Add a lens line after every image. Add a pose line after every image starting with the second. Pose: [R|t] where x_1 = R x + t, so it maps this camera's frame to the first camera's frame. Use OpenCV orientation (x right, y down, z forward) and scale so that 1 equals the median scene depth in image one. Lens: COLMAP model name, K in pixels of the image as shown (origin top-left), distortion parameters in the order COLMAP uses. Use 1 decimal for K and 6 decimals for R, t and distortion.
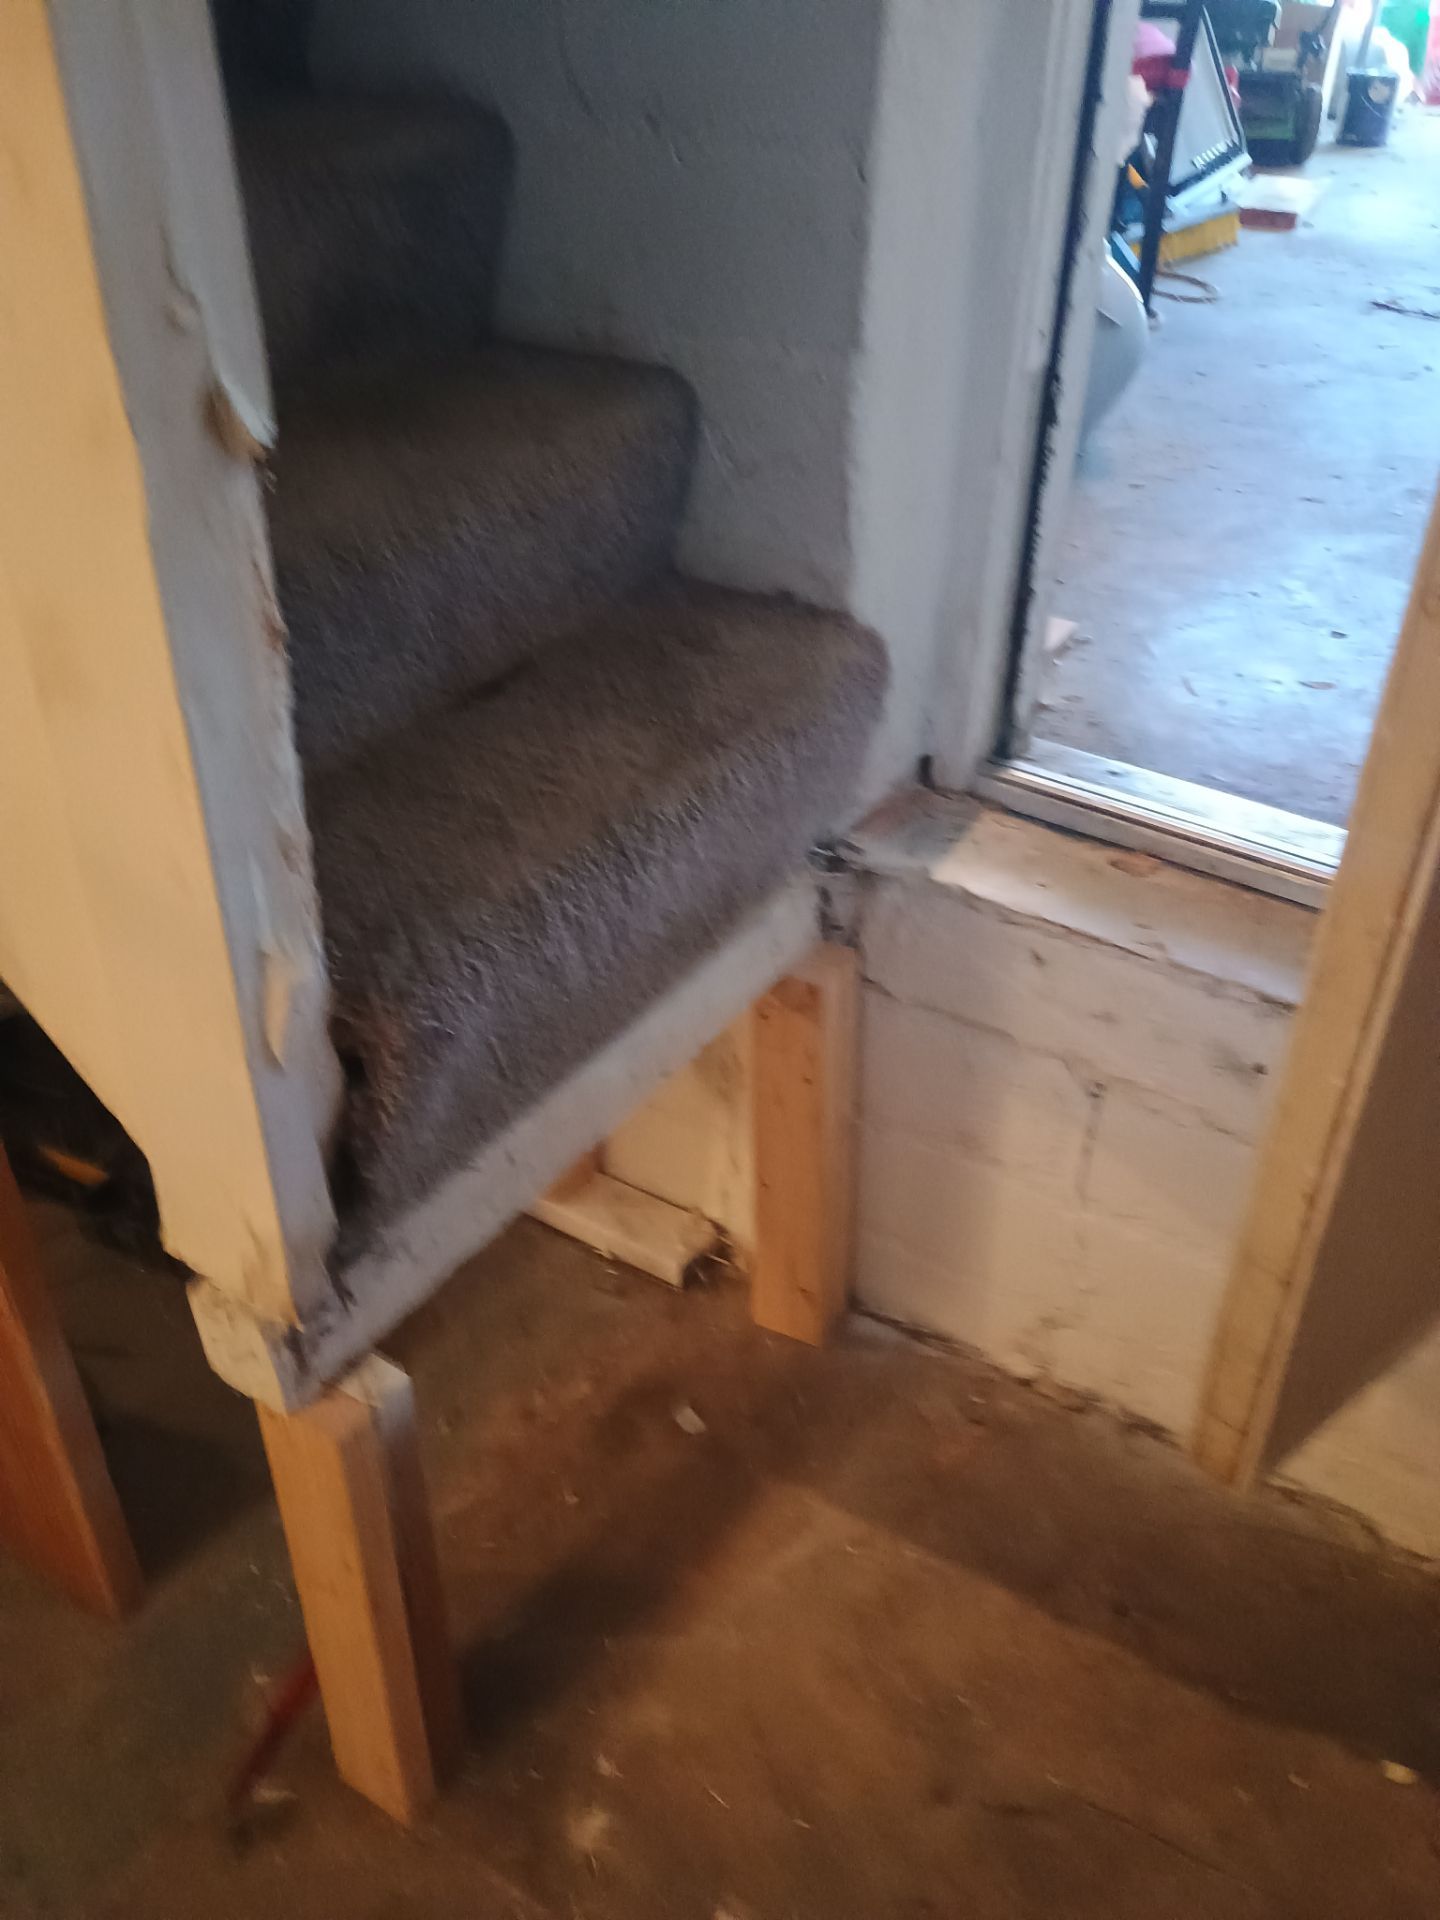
lens RADIAL K [[1654.4, 0, 720.0], [0, 1654.4, 960.0], [0, 0, 1]] dist [0.006220, -0.017814]
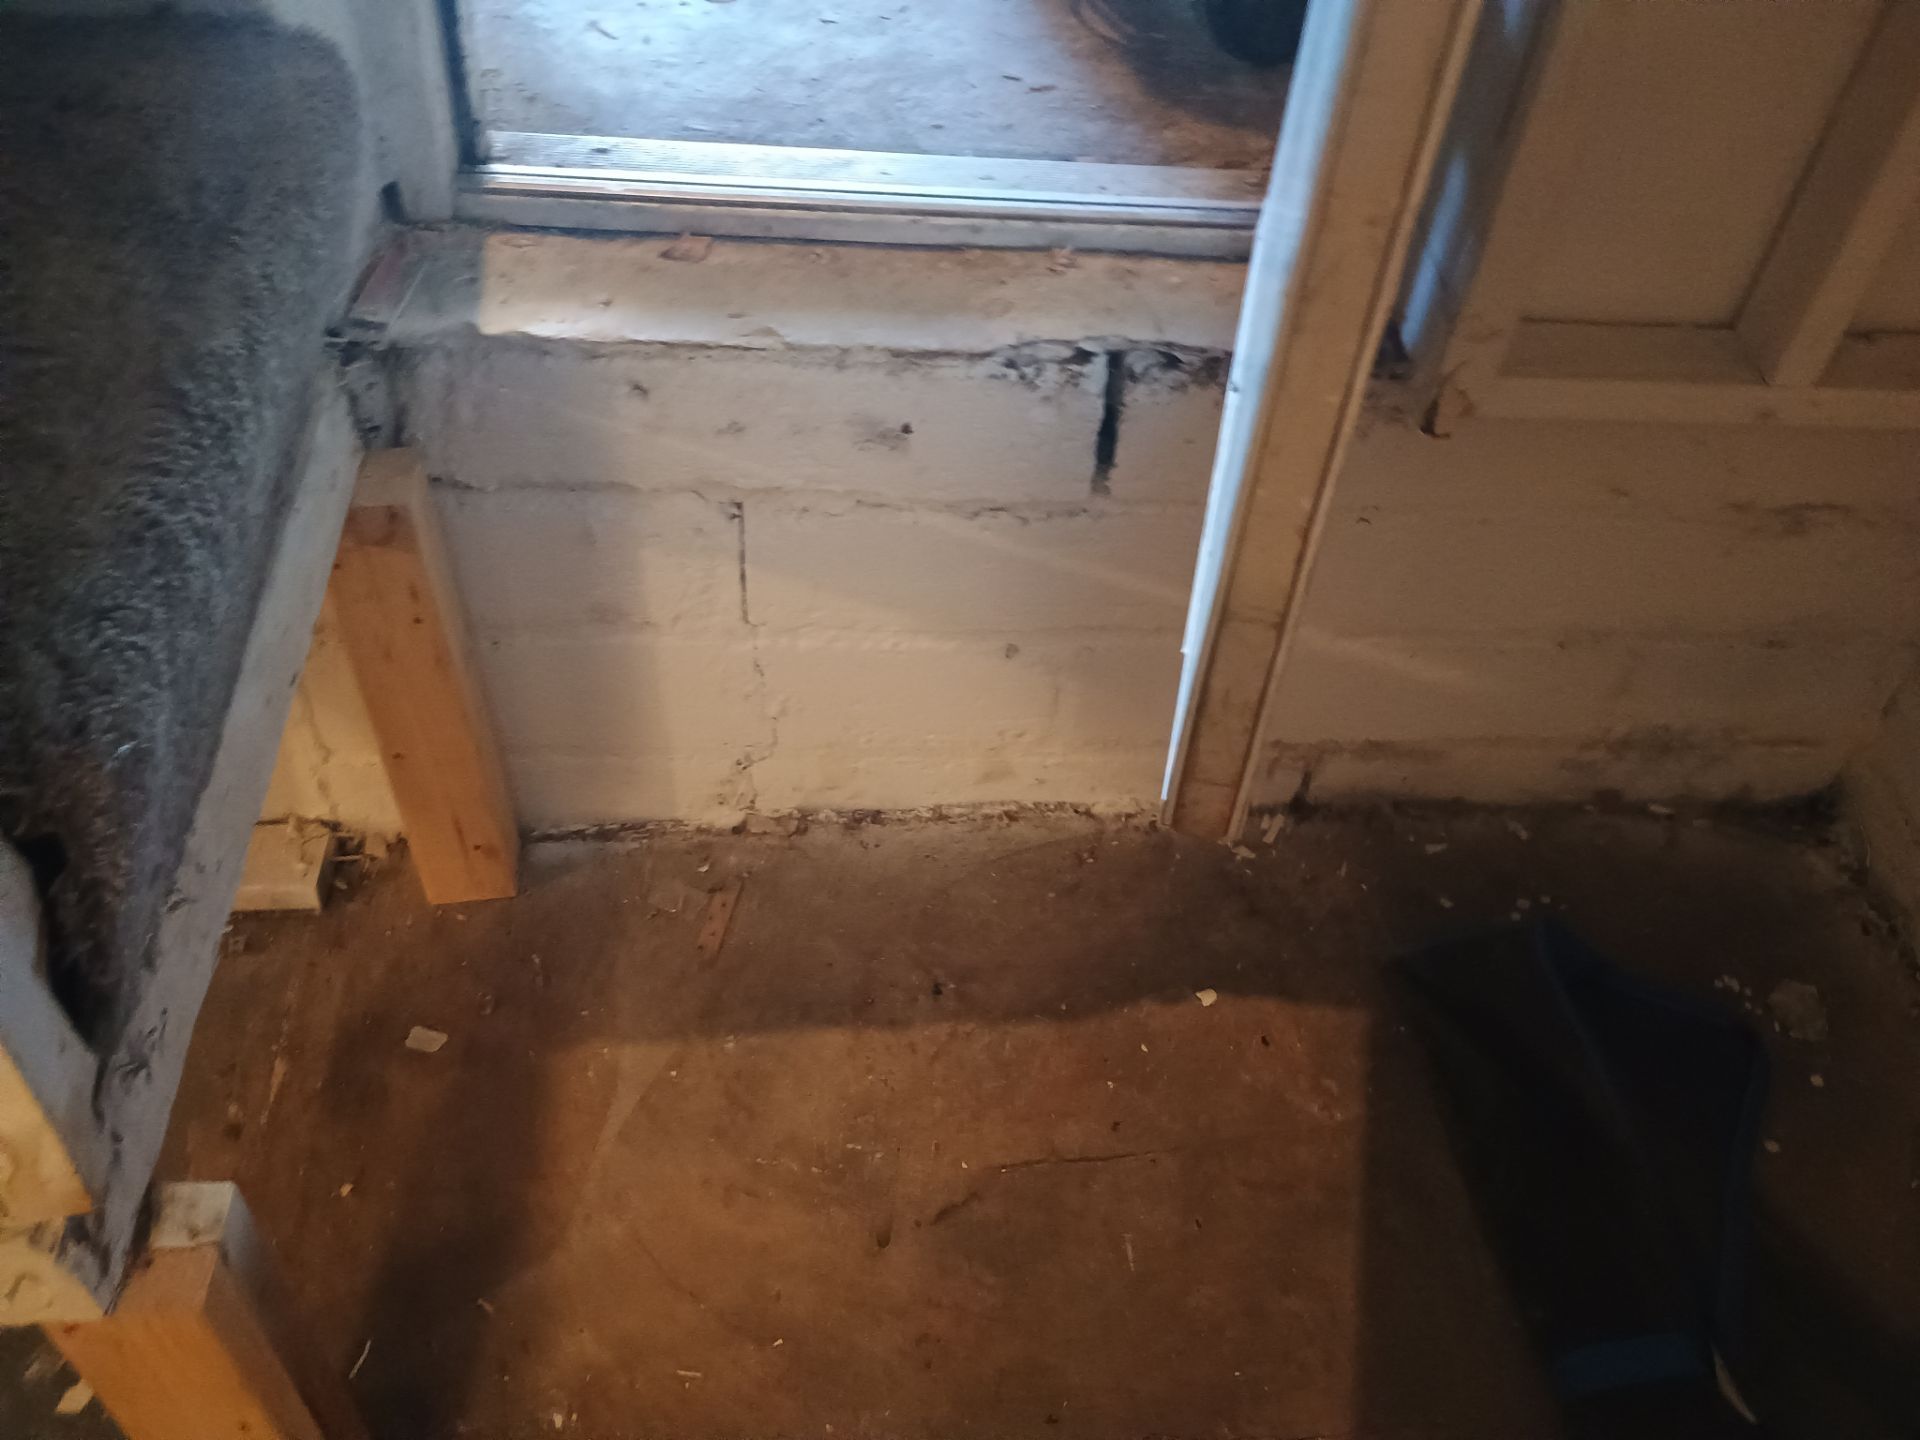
lens RADIAL K [[1654.4, 0, 957.2], [0, 1654.4, 758.1], [0, 0, 1]] dist [0.006220, -0.017814]
pose [[0.779874, -0.414083, 0.469396, -0.157605], [0.286903, 0.902970, 0.319892, -0.053330], [-0.556313, -0.114804, 0.823004, 0.169481]]
